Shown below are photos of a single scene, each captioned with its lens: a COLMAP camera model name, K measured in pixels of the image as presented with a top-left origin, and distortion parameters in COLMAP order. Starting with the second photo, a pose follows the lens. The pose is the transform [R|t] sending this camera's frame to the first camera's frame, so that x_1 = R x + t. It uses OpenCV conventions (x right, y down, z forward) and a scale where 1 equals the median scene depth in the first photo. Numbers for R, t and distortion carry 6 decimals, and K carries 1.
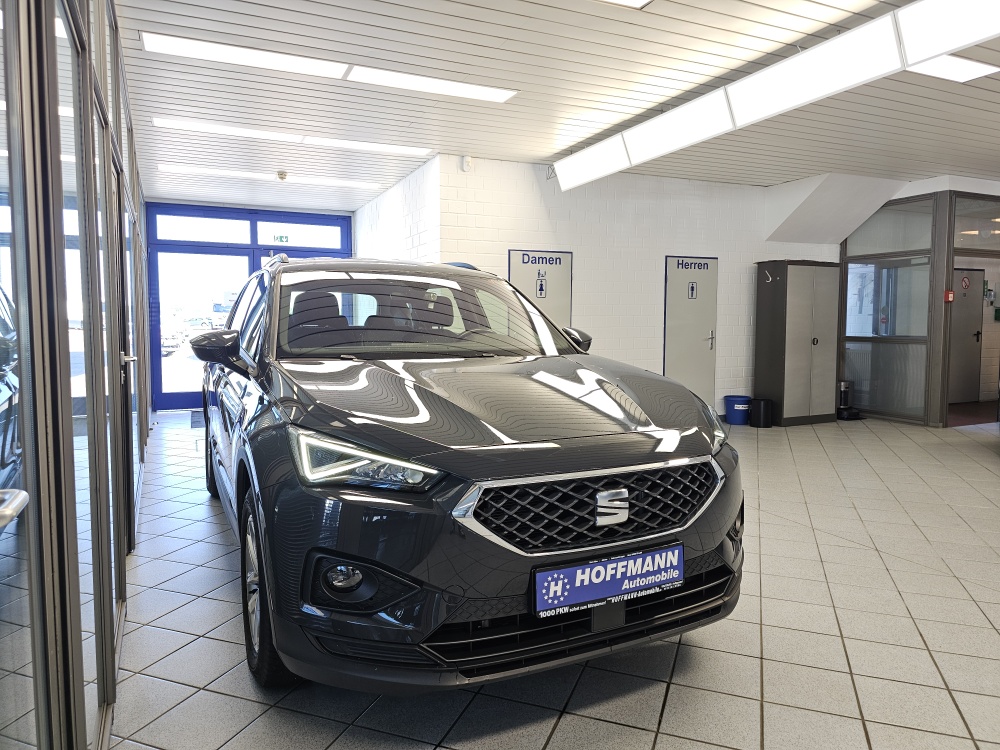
lens RADIAL K [[668.4, 0, 500.5], [0, 668.4, 368.4], [0, 0, 1]] dist [0.061804, -0.072074]
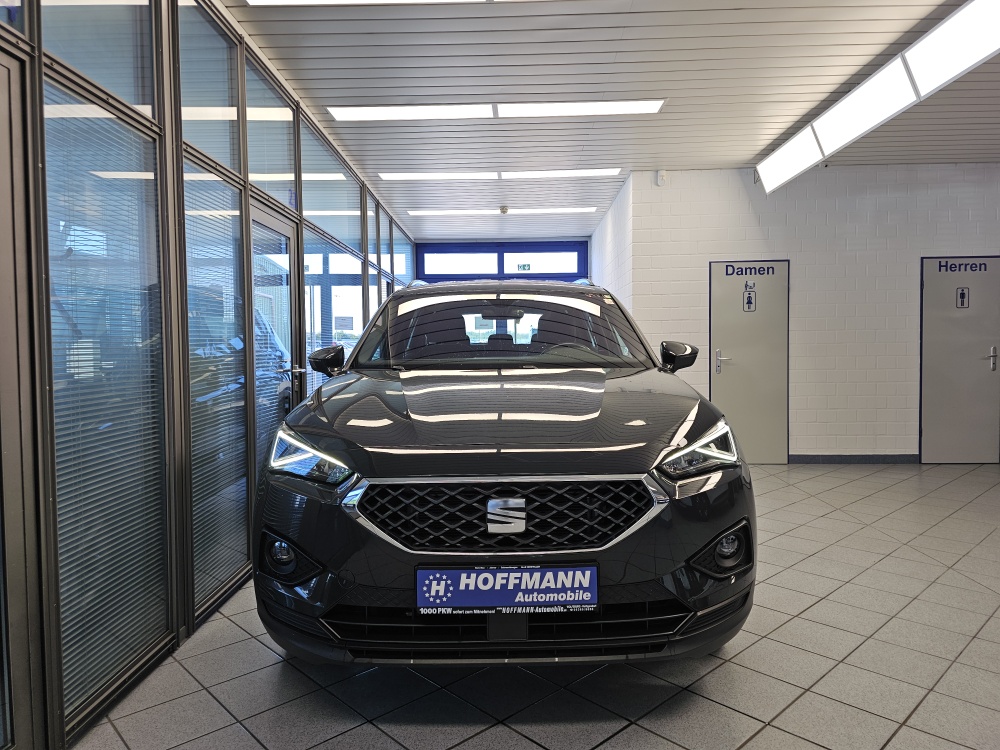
lens RADIAL K [[668.4, 0, 500.5], [0, 668.4, 368.4], [0, 0, 1]] dist [0.061804, -0.072074]
pose [[0.899572, 0.003804, -0.436756, 0.579977], [-0.018600, 0.999389, -0.029606, 0.018407], [0.436376, 0.034757, 0.899093, 0.097009]]
